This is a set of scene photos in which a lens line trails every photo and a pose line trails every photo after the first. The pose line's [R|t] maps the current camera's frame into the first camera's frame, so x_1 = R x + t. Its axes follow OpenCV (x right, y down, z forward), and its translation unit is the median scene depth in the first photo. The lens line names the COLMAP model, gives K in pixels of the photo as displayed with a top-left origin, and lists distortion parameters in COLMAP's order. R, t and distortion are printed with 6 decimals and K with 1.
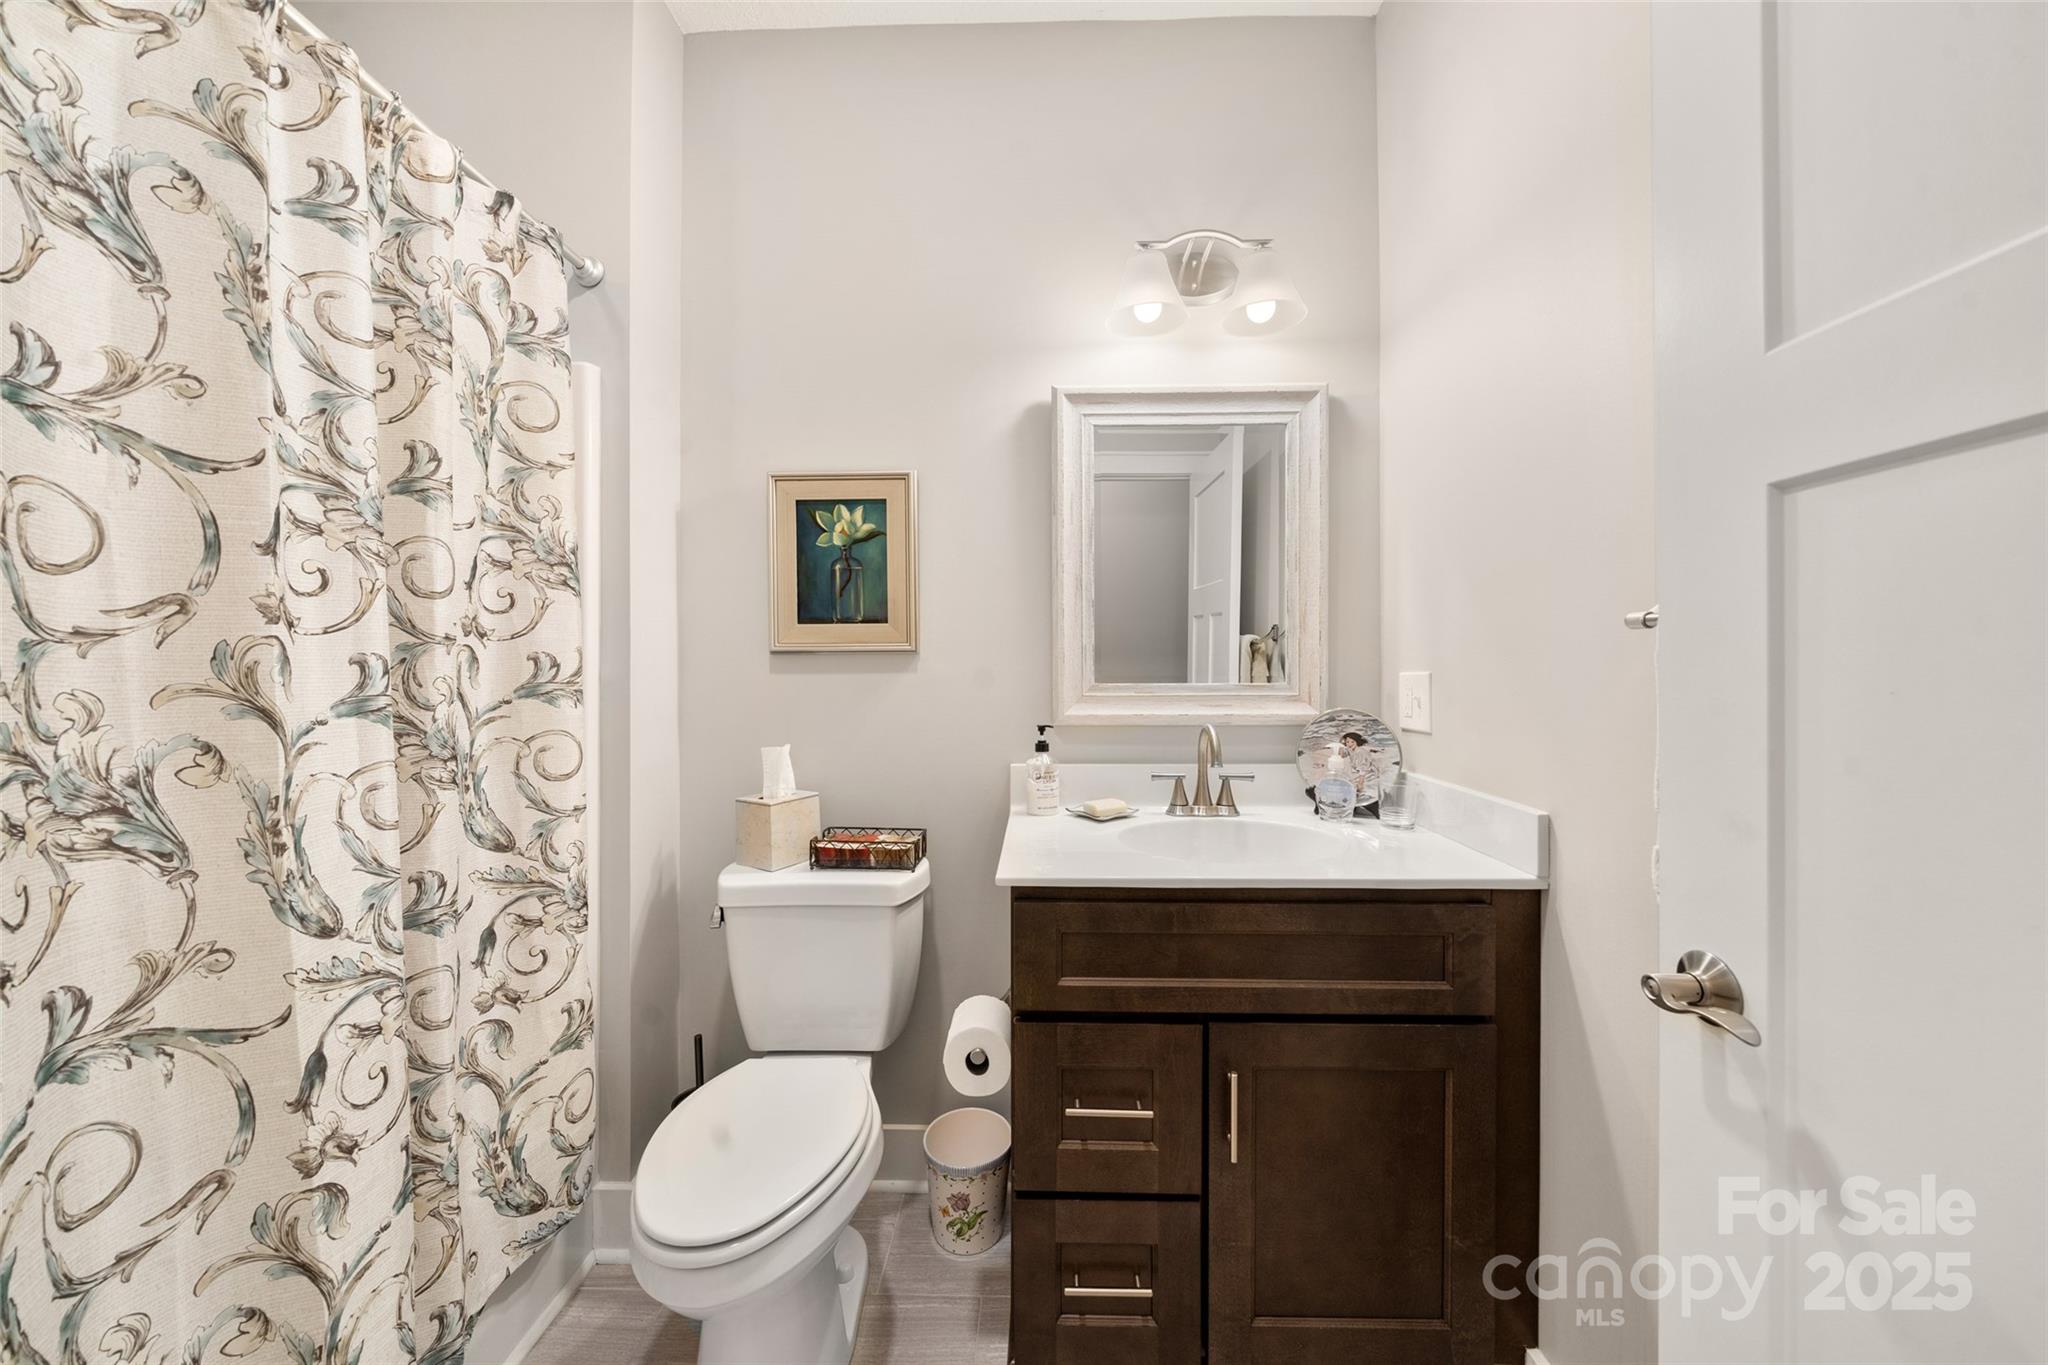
lens RADIAL K [[717.1, 0, 1022.1], [0, 717.1, 661.7], [0, 0, 1]] dist [-0.006236, 0.000097]
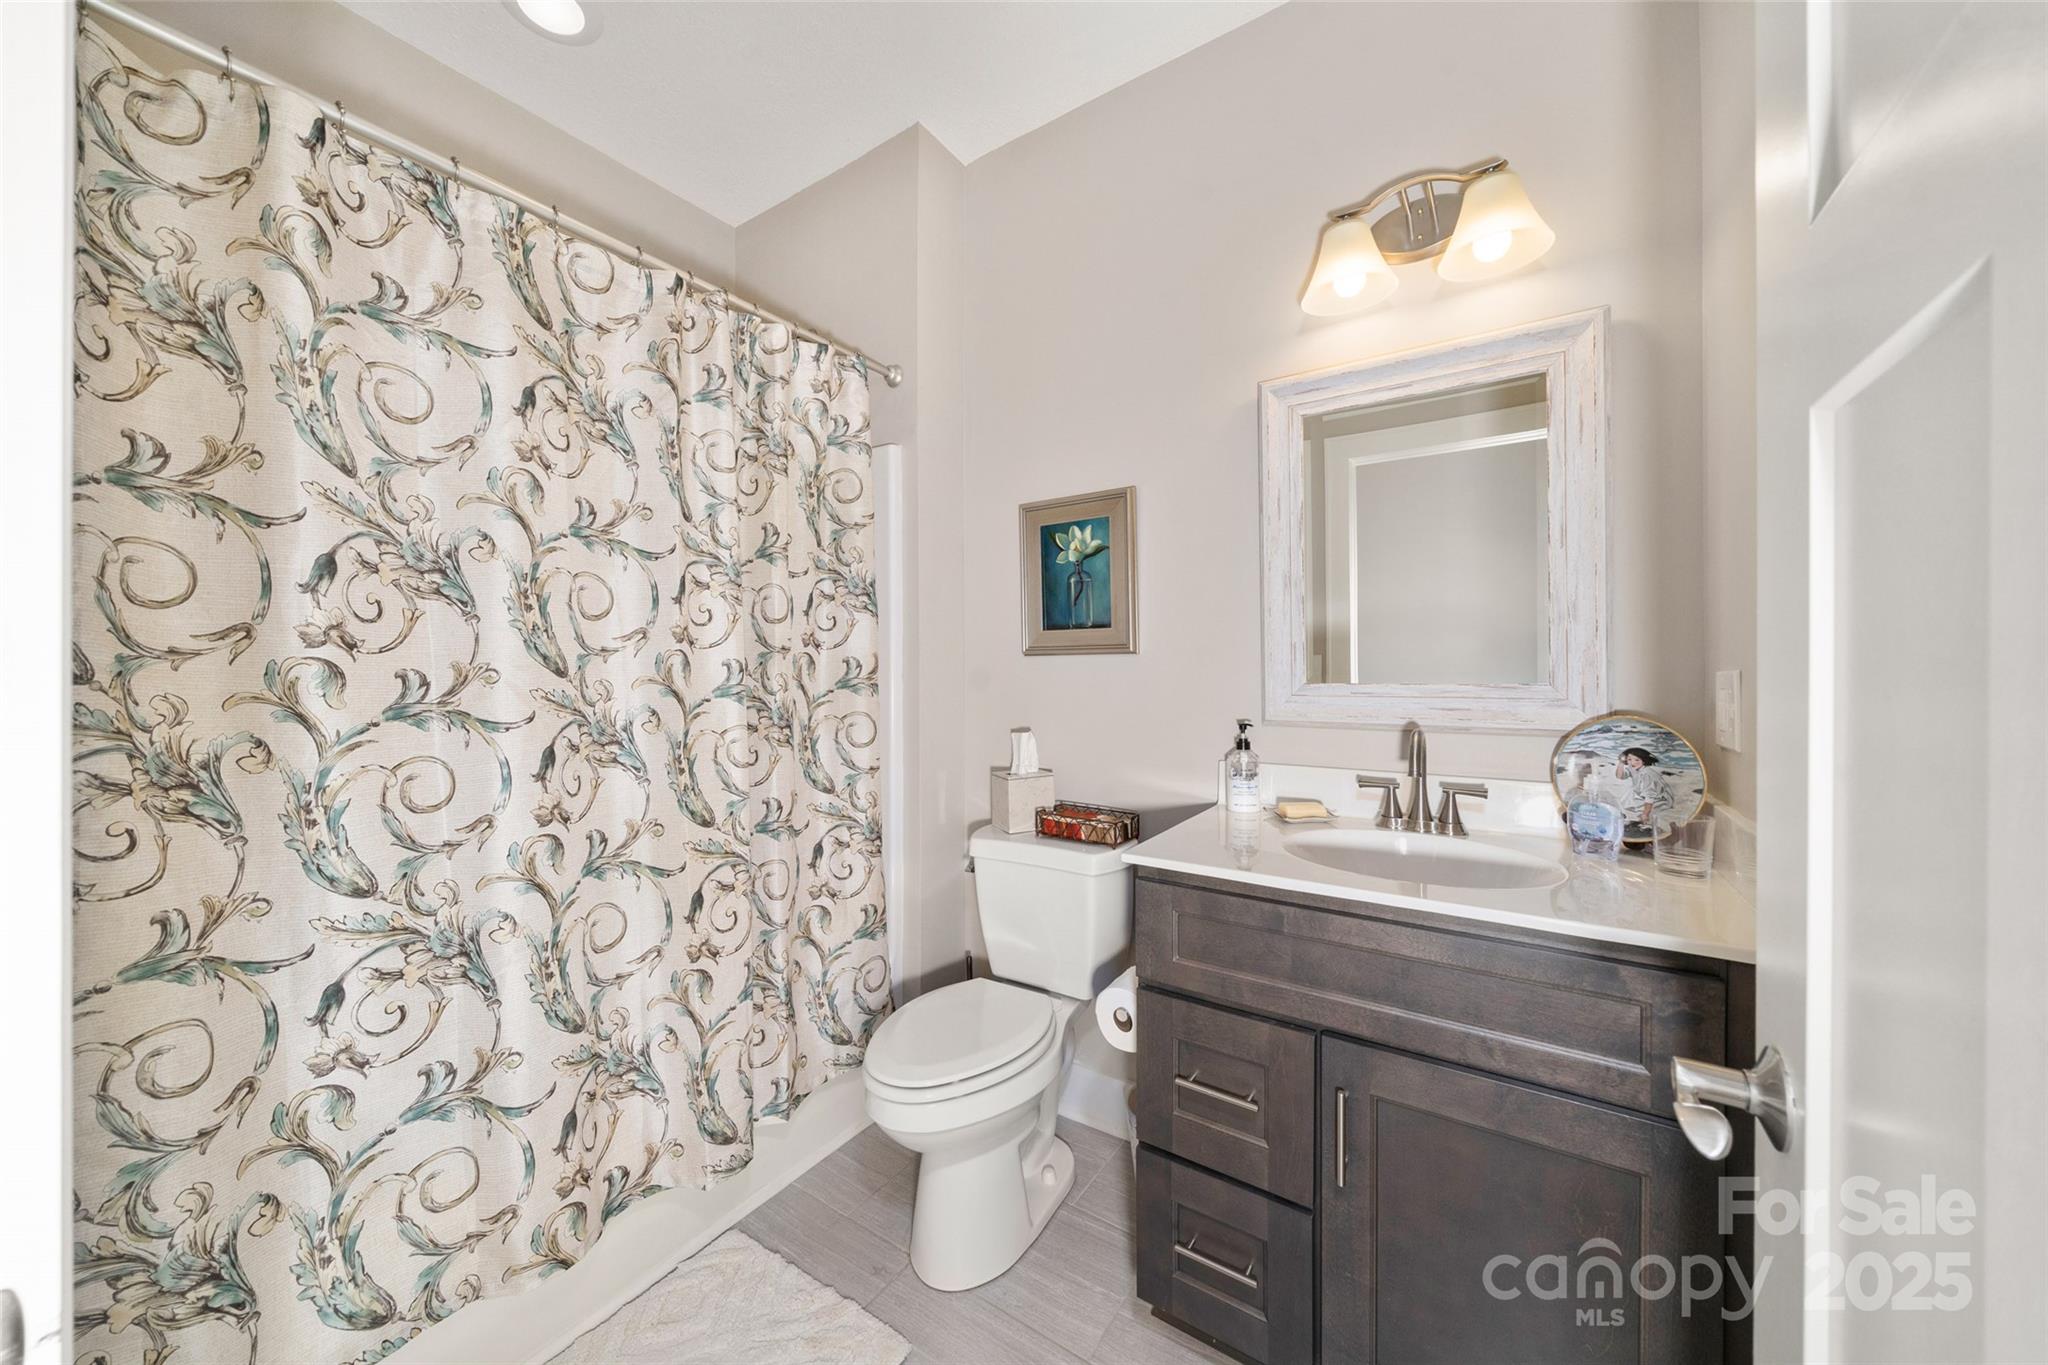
lens RADIAL K [[718.4, 0, 1037.0], [0, 718.4, 665.6], [0, 0, 1]] dist [-0.006337, -0.000038]
pose [[0.844602, -0.004555, -0.535375, 0.441020], [0.006984, 0.999972, 0.002510, 0.003266], [0.535349, -0.005858, 0.844611, -0.014102]]
